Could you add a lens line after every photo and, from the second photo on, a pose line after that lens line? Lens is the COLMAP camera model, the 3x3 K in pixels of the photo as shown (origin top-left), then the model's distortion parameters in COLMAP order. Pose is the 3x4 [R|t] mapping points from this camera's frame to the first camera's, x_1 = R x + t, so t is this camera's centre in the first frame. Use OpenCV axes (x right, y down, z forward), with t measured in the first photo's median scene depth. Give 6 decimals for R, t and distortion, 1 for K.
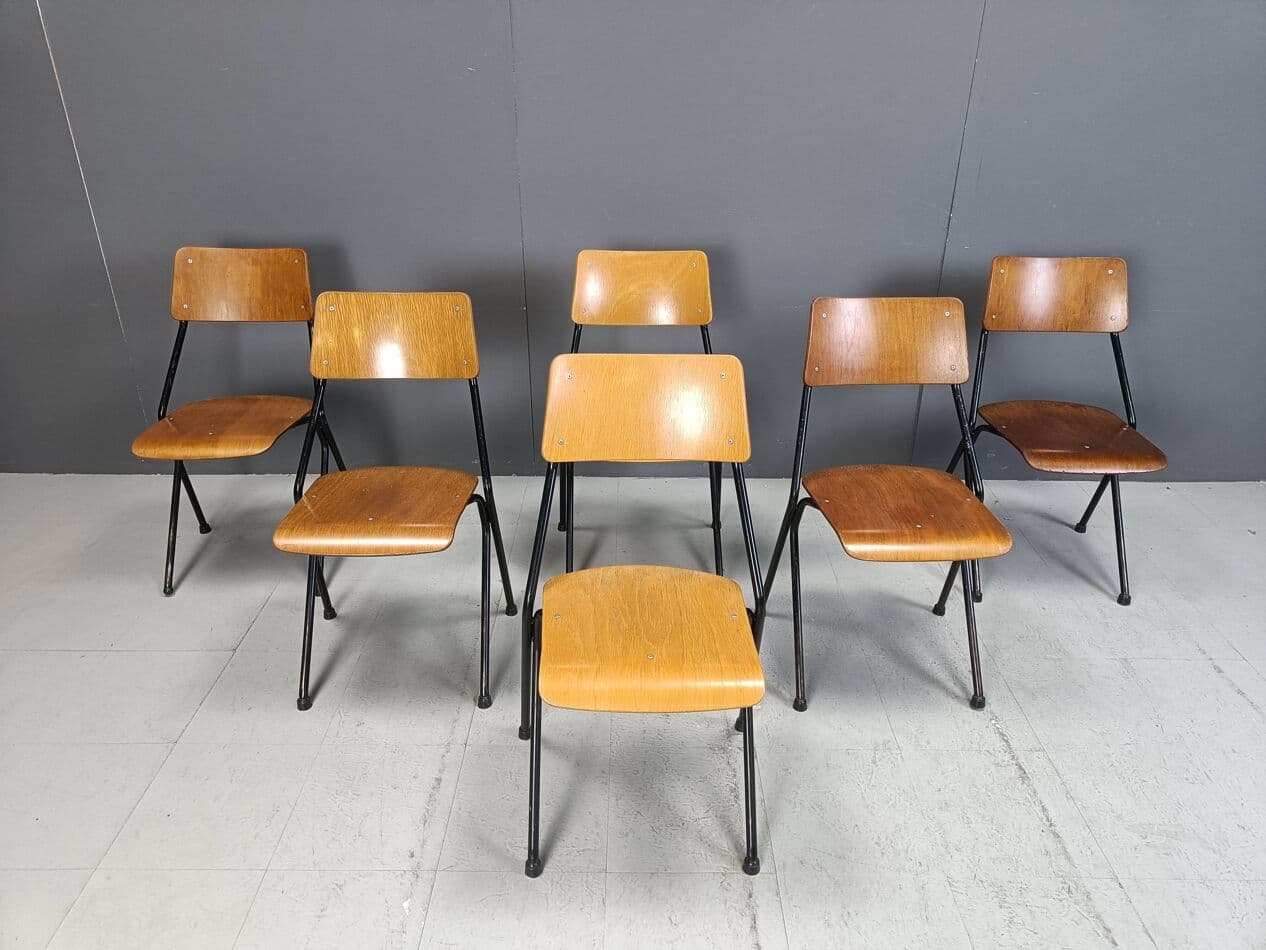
lens RADIAL K [[874.8, 0, 639.1], [0, 874.8, 470.8], [0, 0, 1]] dist [0.007794, 0.001586]
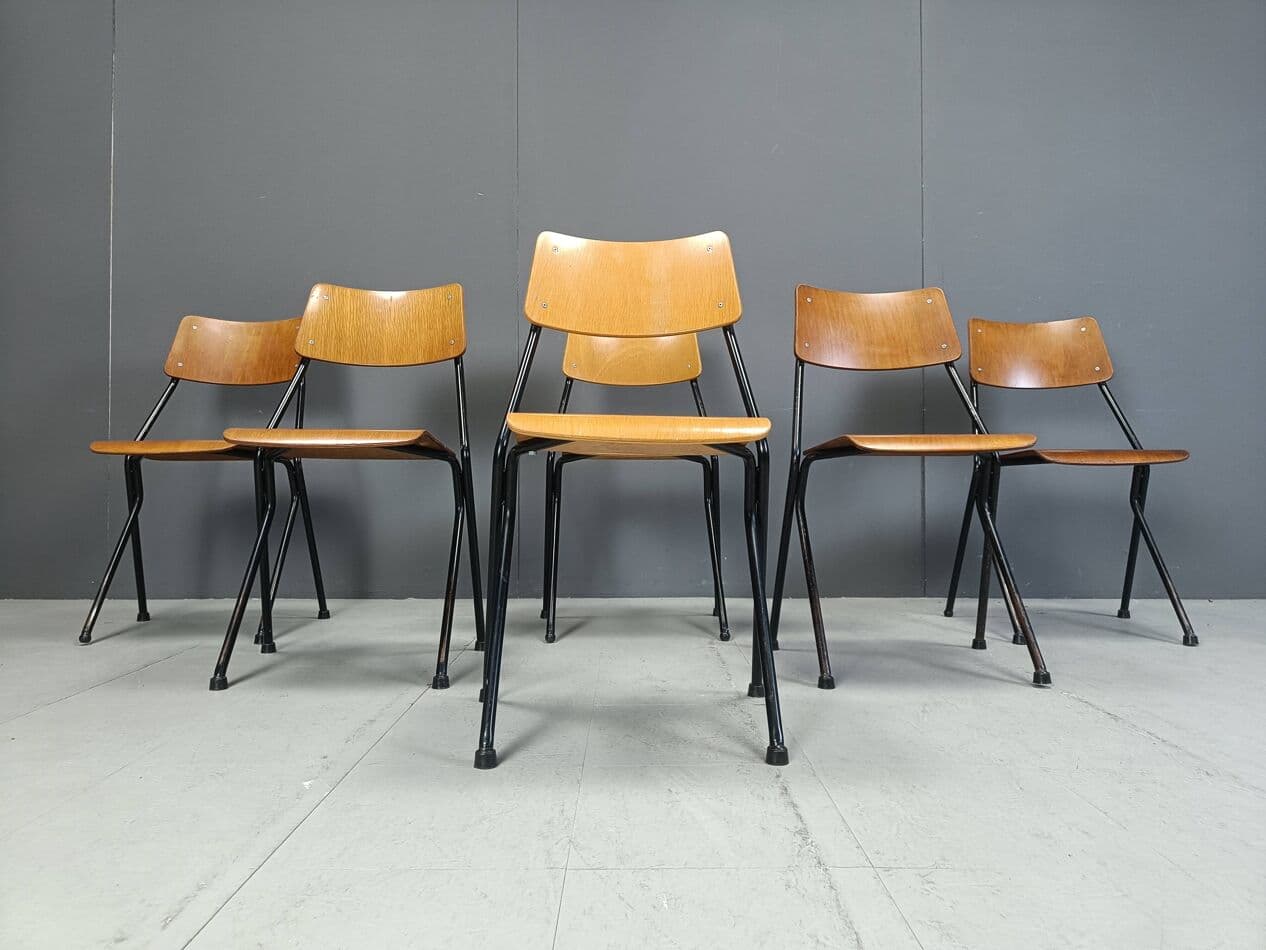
lens RADIAL K [[883.5, 0, 641.6], [0, 883.5, 472.5], [0, 0, 1]] dist [0.008156, 0.000979]
pose [[0.999935, -0.009187, 0.006767, 0.007523], [0.011262, 0.889997, -0.455827, 0.462917], [-0.001835, 0.455874, 0.890043, 0.173100]]
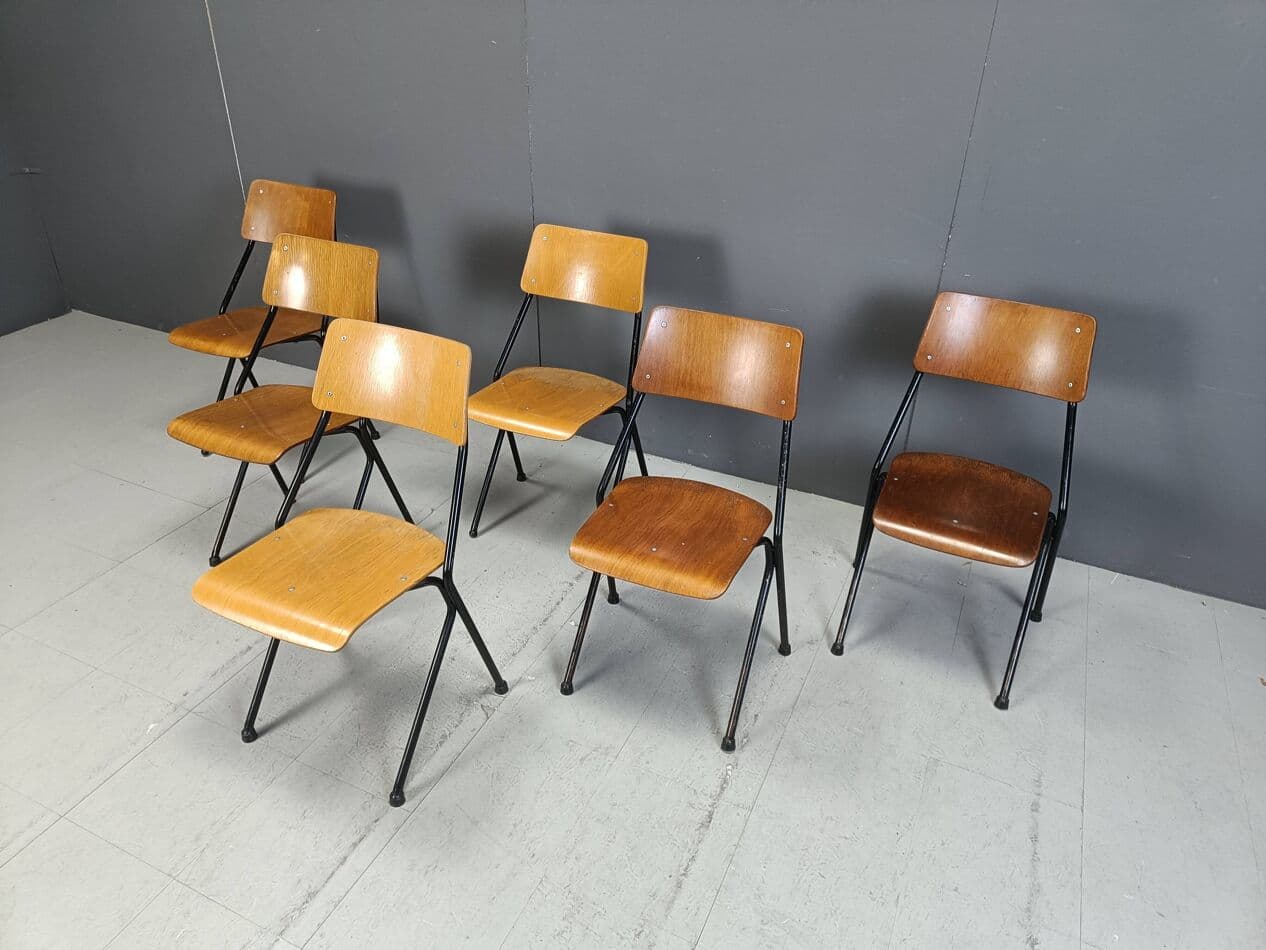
lens RADIAL K [[883.5, 0, 641.6], [0, 883.5, 472.5], [0, 0, 1]] dist [0.008156, 0.000979]
pose [[0.906004, 0.229559, -0.355611, 0.576250], [-0.207279, 0.973147, 0.100106, -0.107683], [0.369042, -0.016985, 0.929257, 0.055787]]
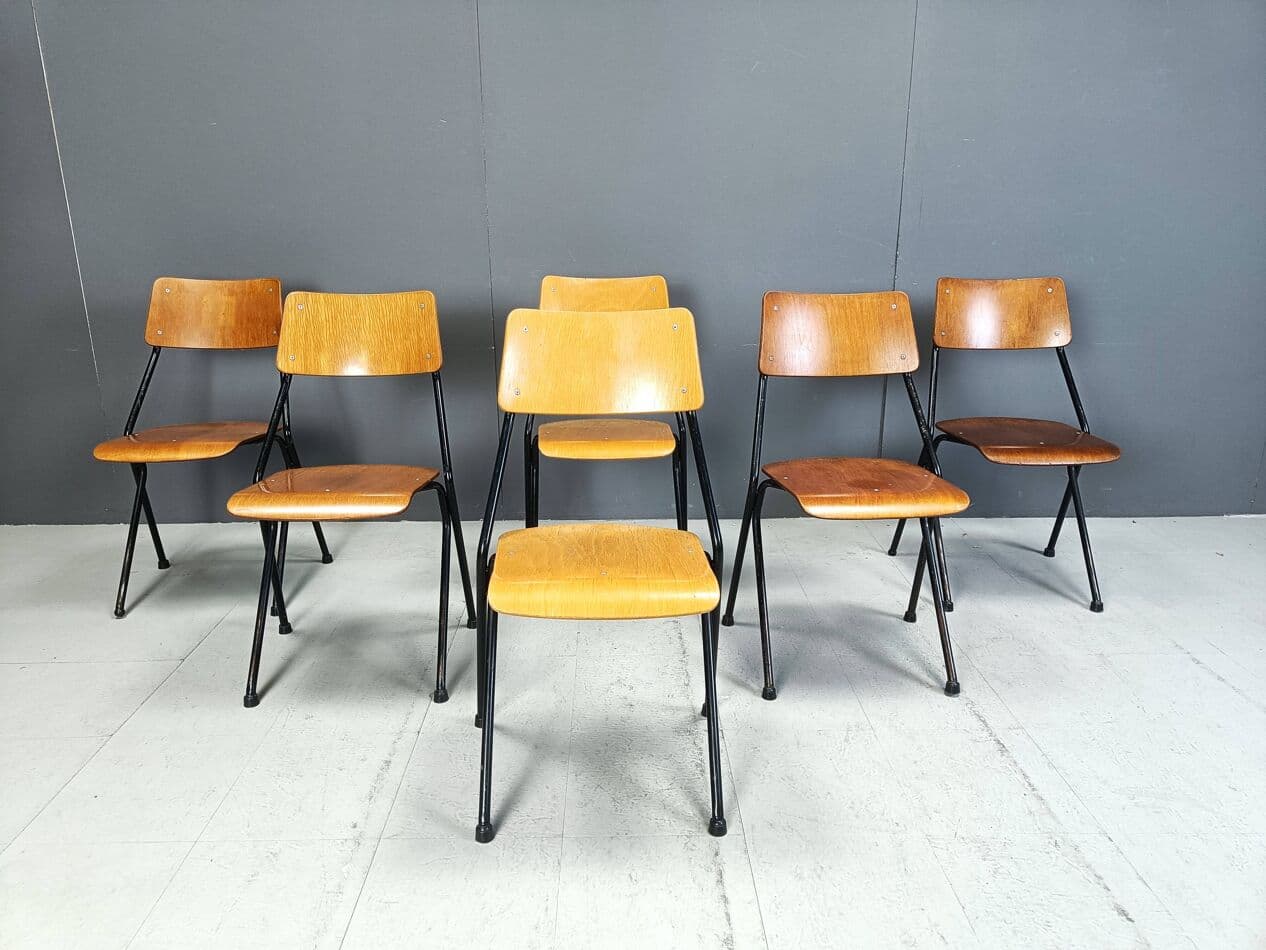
lens RADIAL K [[877.0, 0, 633.0], [0, 877.0, 475.0], [0, 0, 1]] dist [0.008300, 0.001517]
pose [[0.999801, -0.014298, 0.013902, 0.023933], [0.016478, 0.984946, -0.172077, 0.191990], [-0.011232, 0.172272, 0.984985, 0.008586]]
